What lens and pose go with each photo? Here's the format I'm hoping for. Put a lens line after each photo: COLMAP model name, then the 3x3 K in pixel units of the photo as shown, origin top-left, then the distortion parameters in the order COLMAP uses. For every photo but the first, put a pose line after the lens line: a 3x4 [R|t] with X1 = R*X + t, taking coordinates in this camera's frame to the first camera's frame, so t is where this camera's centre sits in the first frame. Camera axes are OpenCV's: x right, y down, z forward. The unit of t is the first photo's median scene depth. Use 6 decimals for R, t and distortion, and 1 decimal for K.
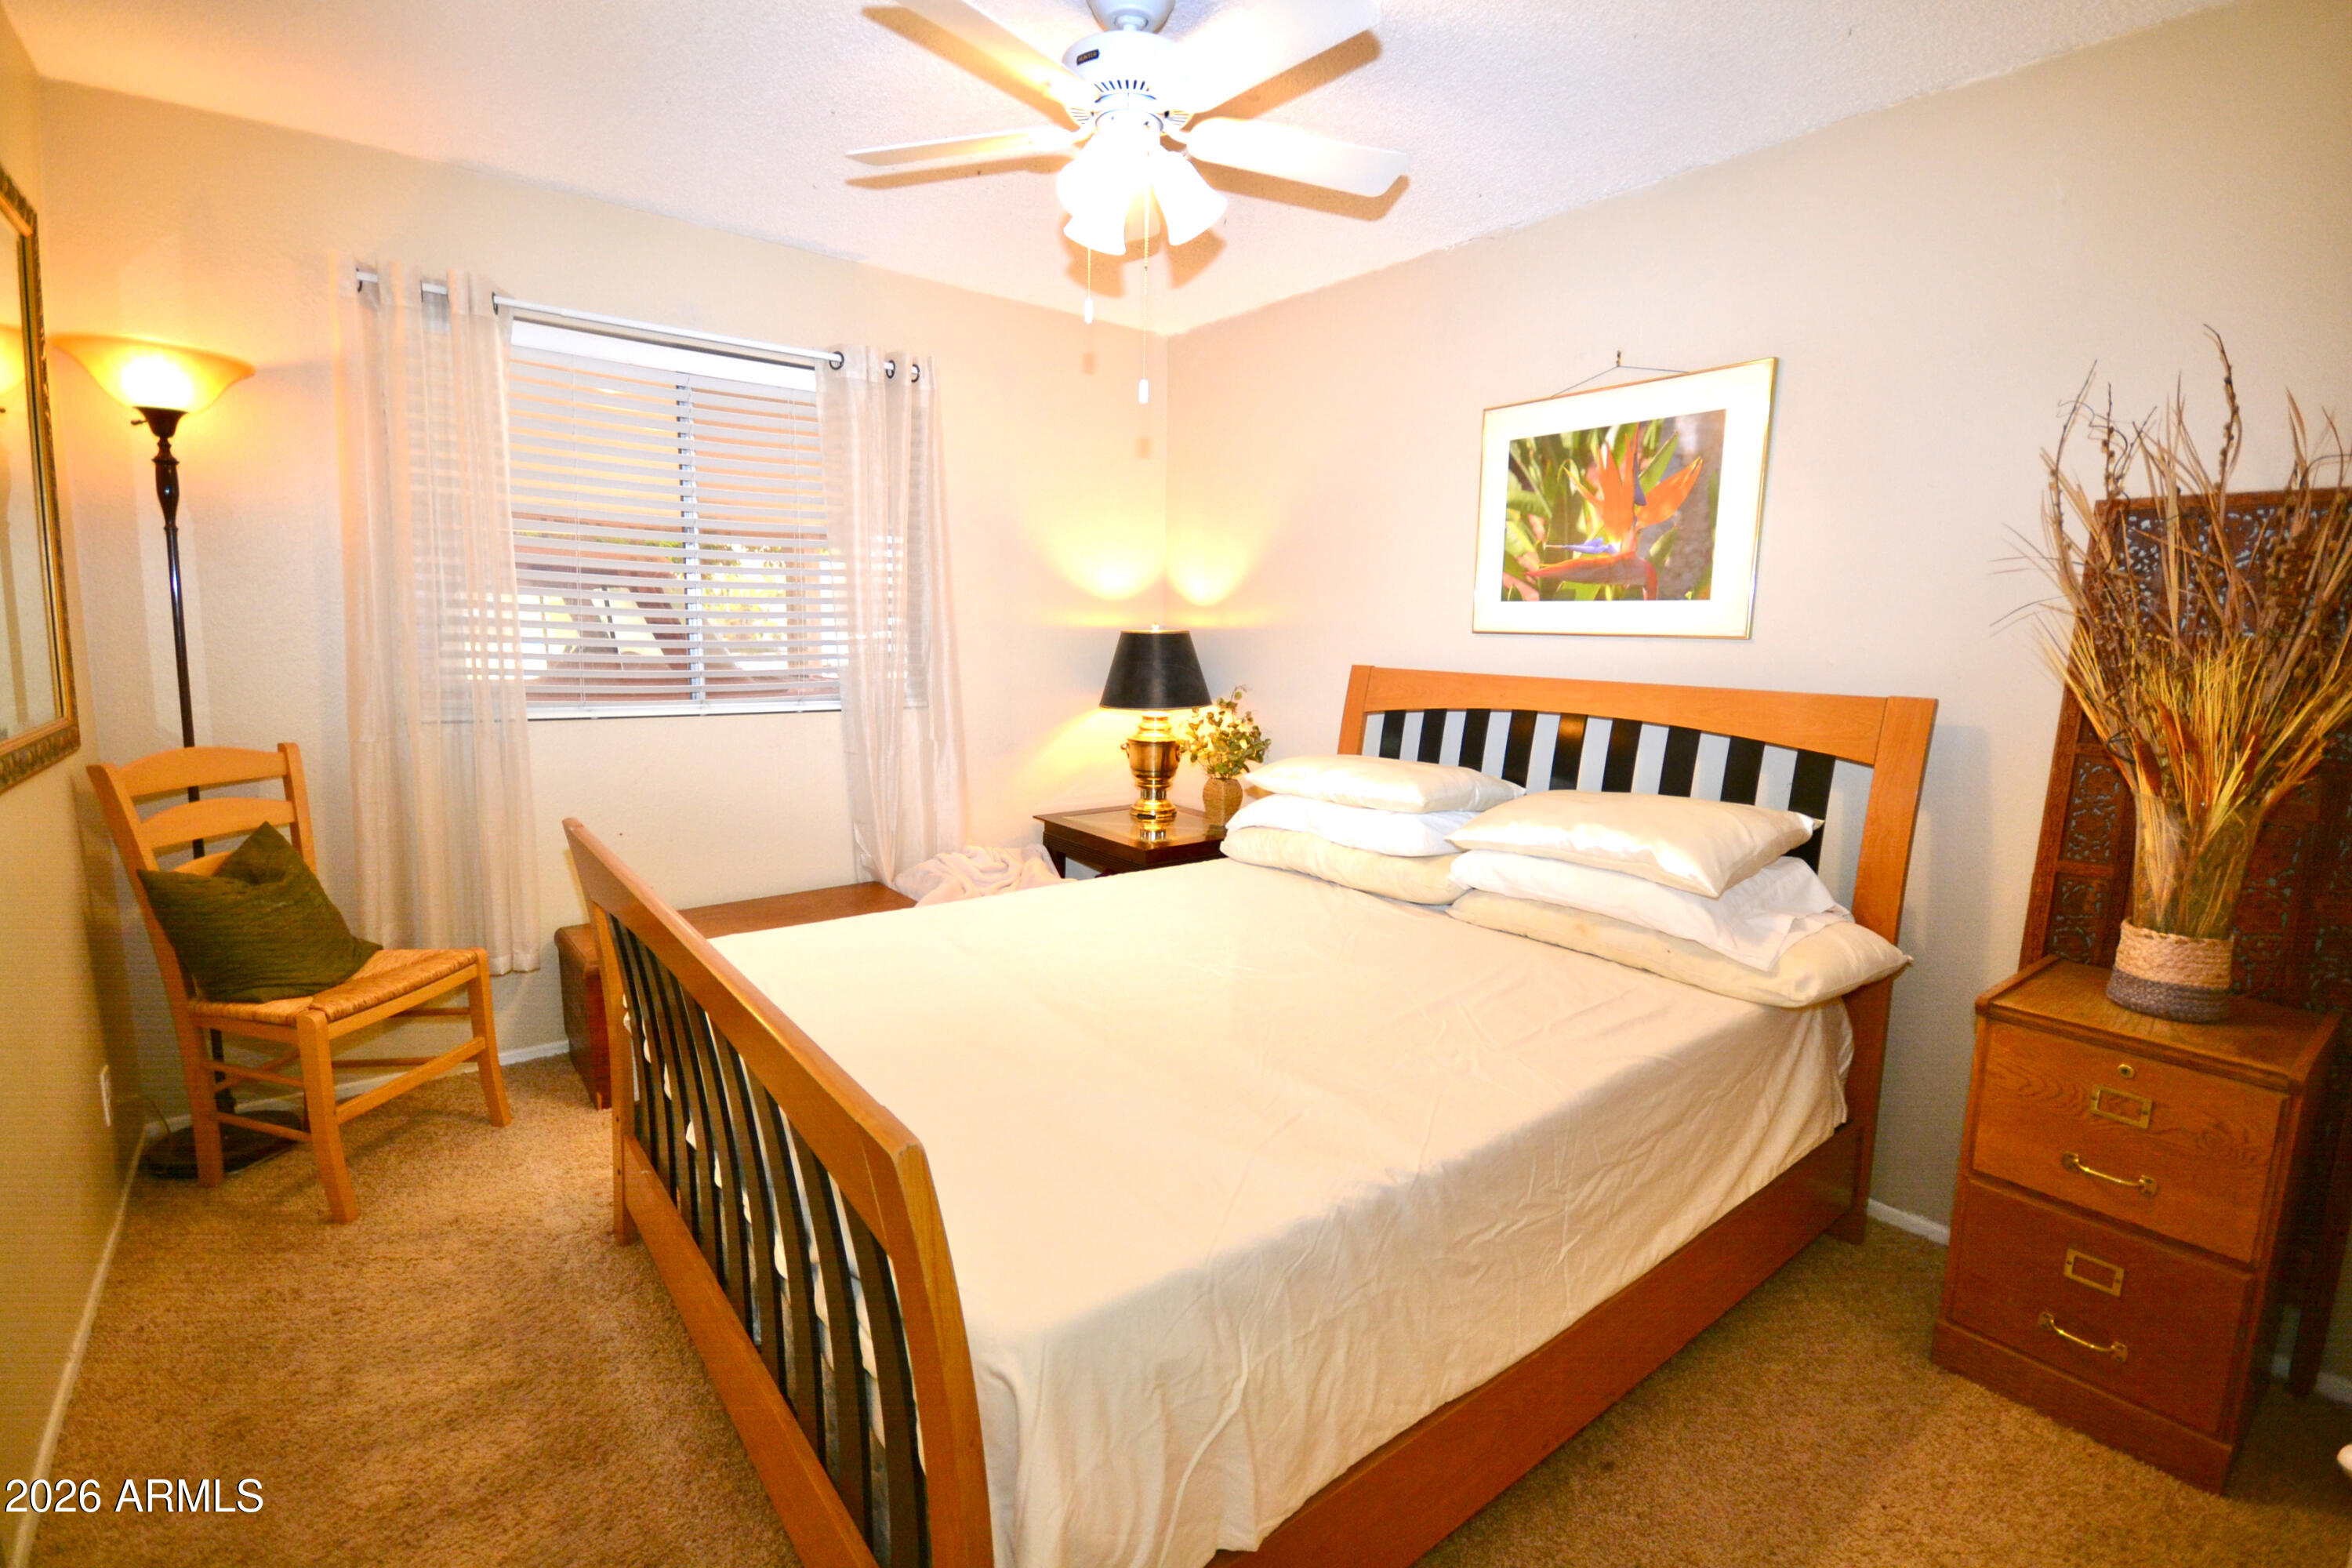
lens RADIAL K [[1059.7, 0, 1180.0], [0, 1059.7, 781.9], [0, 0, 1]] dist [0.004549, -0.000384]
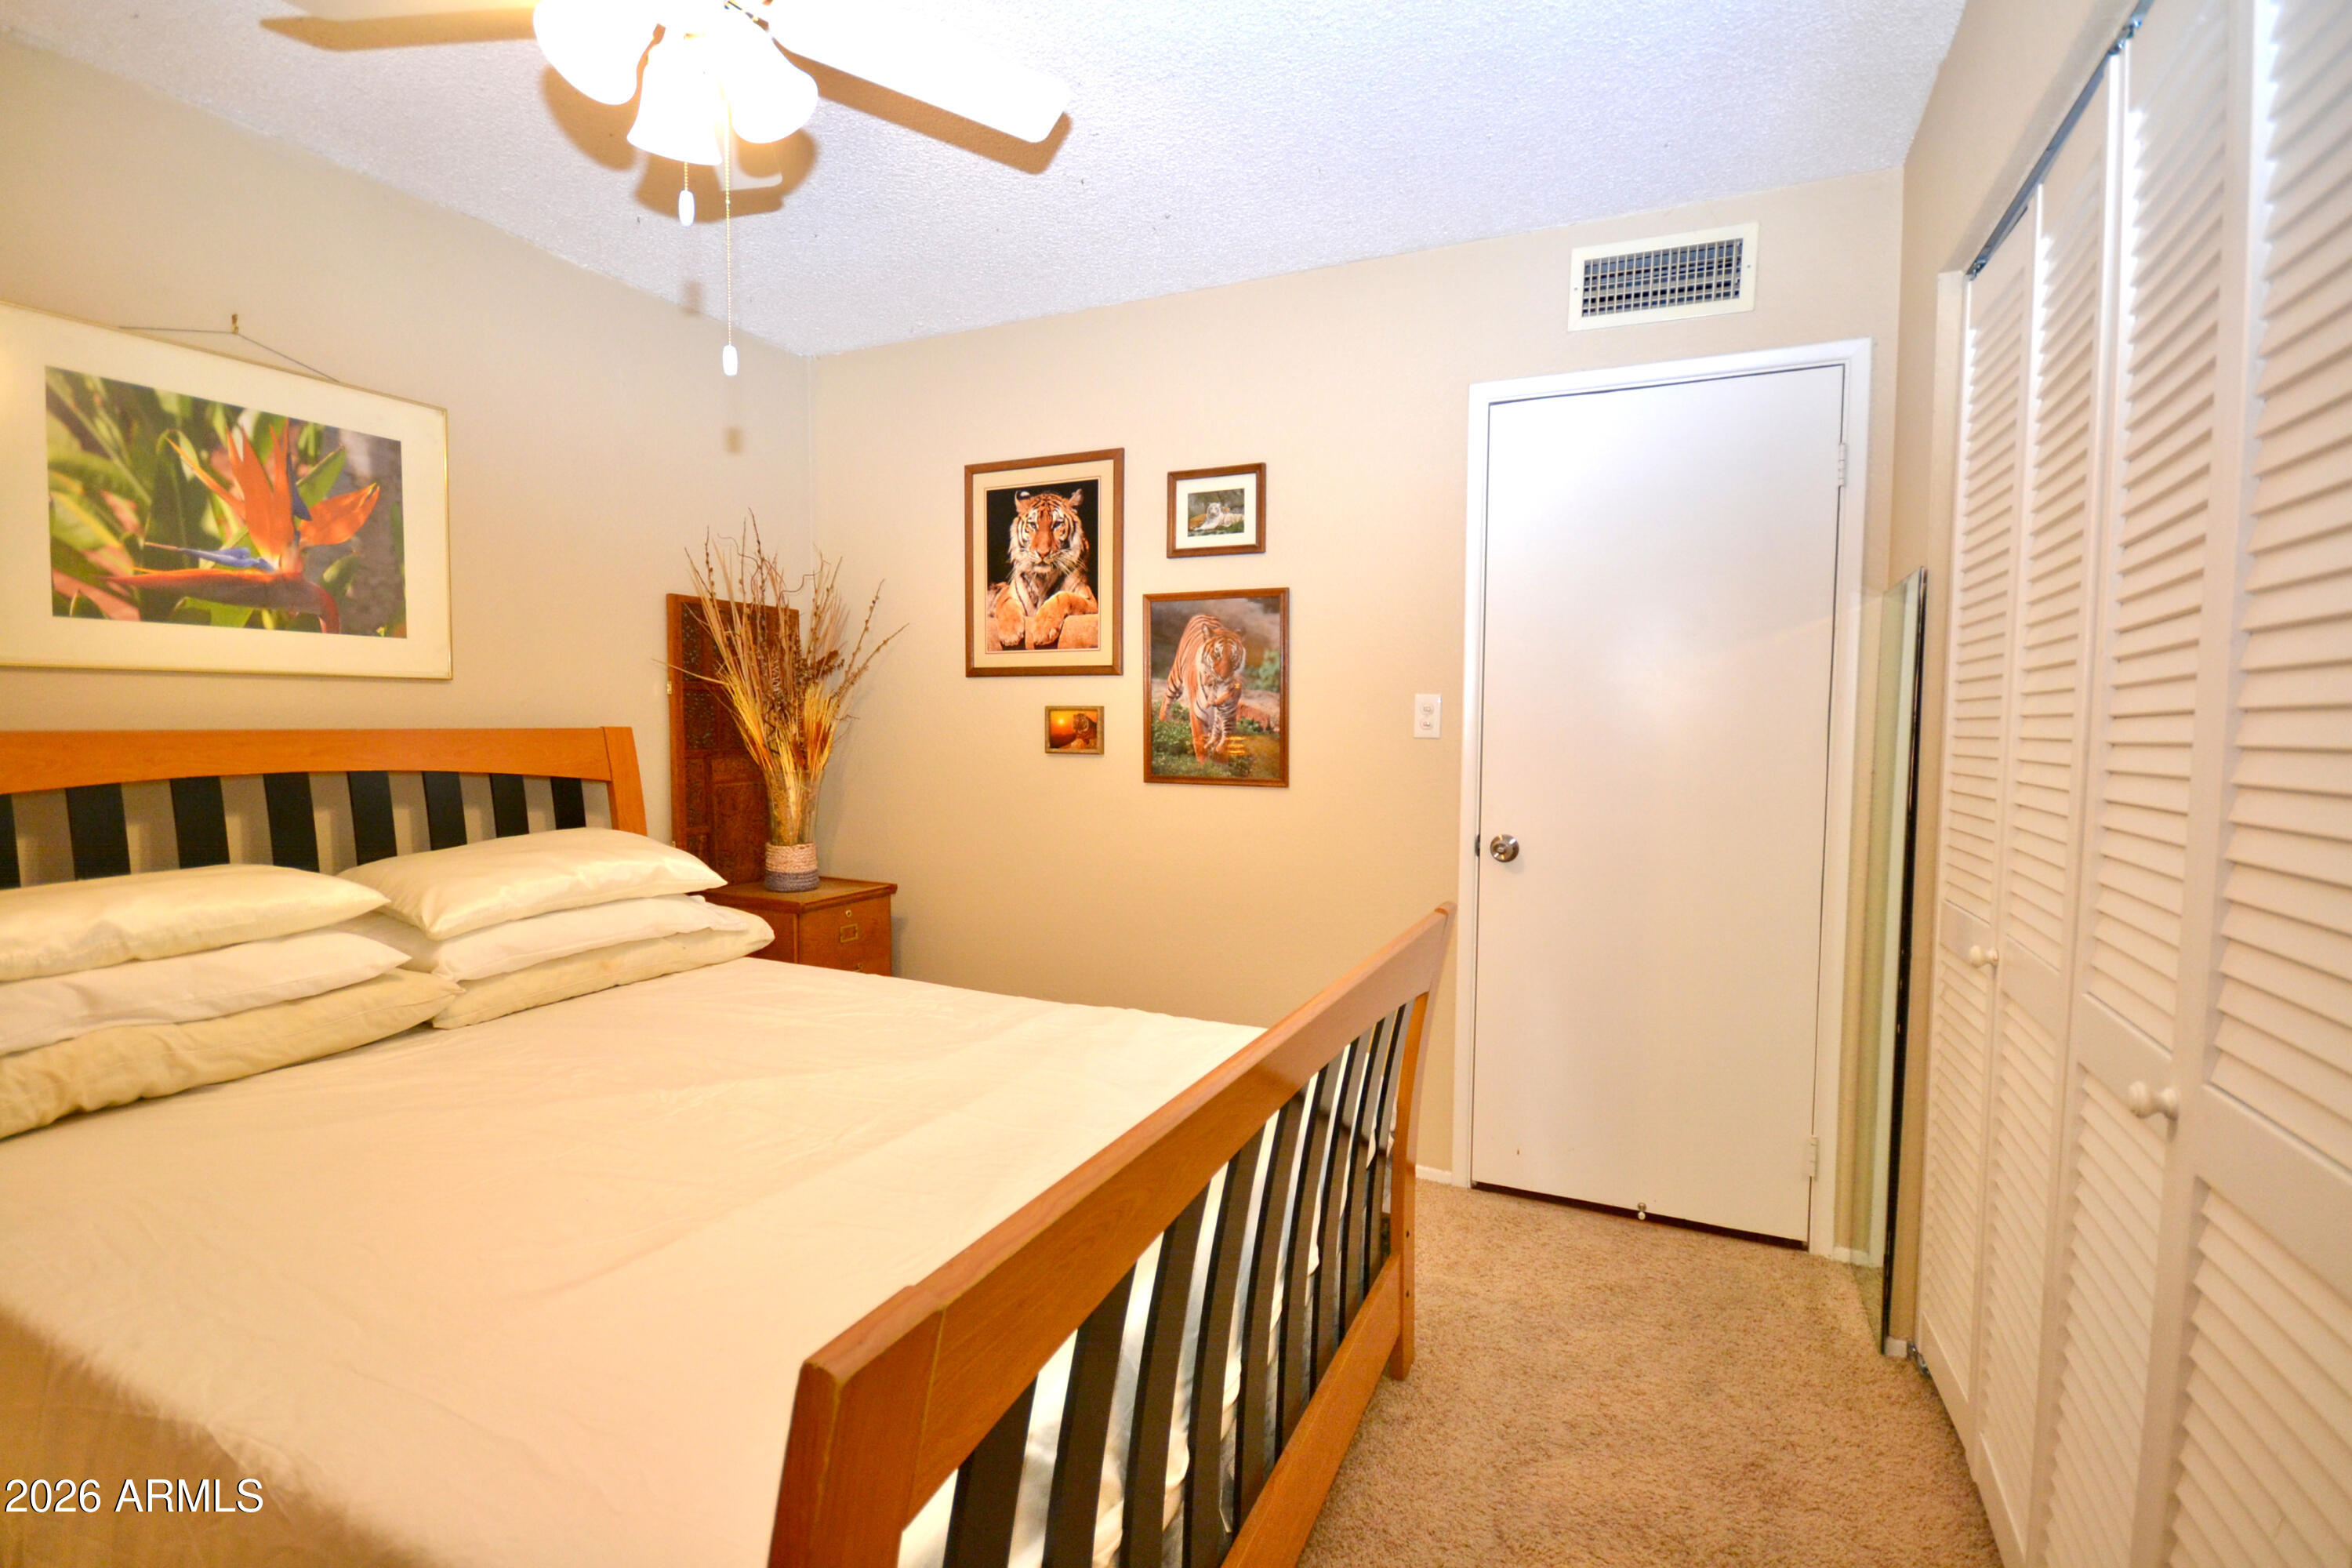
lens RADIAL K [[1059.7, 0, 1178.1], [0, 1059.7, 781.1], [0, 0, 1]] dist [0.004549, -0.000384]
pose [[-0.452276, -0.097120, 0.886574, -0.625890], [0.095856, 0.983002, 0.156582, -0.118227], [-0.886712, 0.155802, -0.435279, 0.759859]]
